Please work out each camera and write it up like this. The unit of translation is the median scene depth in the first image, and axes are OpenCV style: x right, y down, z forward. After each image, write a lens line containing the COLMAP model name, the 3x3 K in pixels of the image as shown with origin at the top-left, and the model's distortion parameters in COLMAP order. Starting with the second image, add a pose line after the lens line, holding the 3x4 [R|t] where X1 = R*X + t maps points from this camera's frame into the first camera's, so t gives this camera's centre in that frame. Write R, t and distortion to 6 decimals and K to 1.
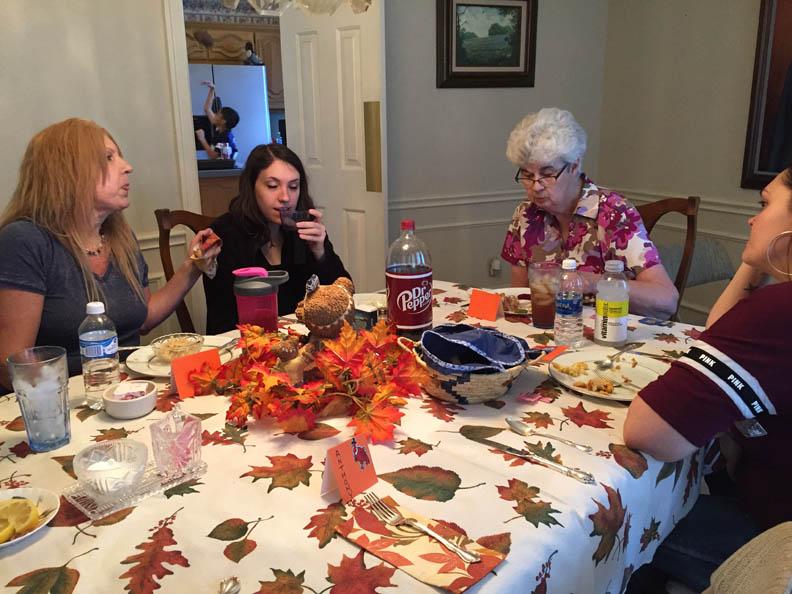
lens RADIAL K [[681.3, 0, 397.4], [0, 681.3, 299.9], [0, 0, 1]] dist [0.011940, -0.029809]
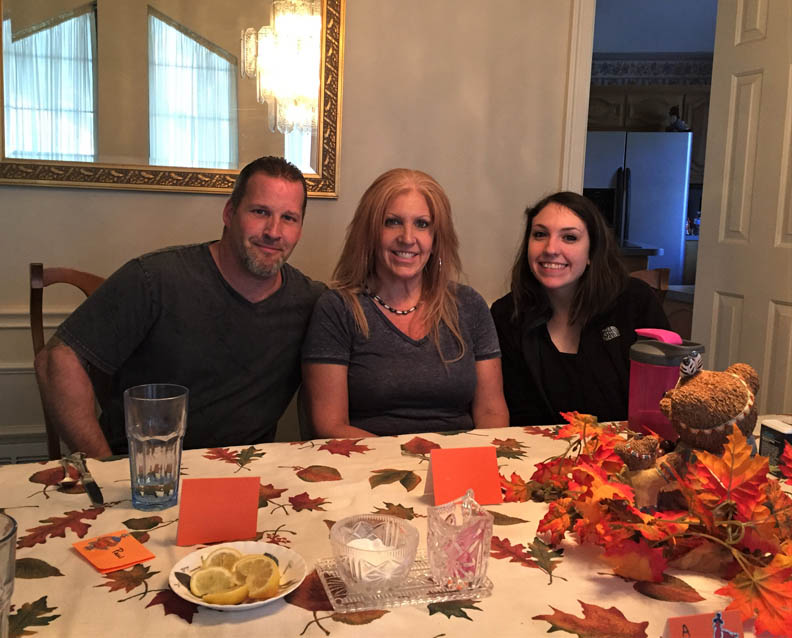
lens RADIAL K [[732.3, 0, 400.7], [0, 732.3, 312.2], [0, 0, 1]] dist [0.041608, 0.000000]
pose [[0.839487, 0.098669, -0.534347, 0.020989], [-0.179310, 0.978594, -0.101004, 0.053040], [0.512942, 0.180605, 0.839209, 0.232236]]
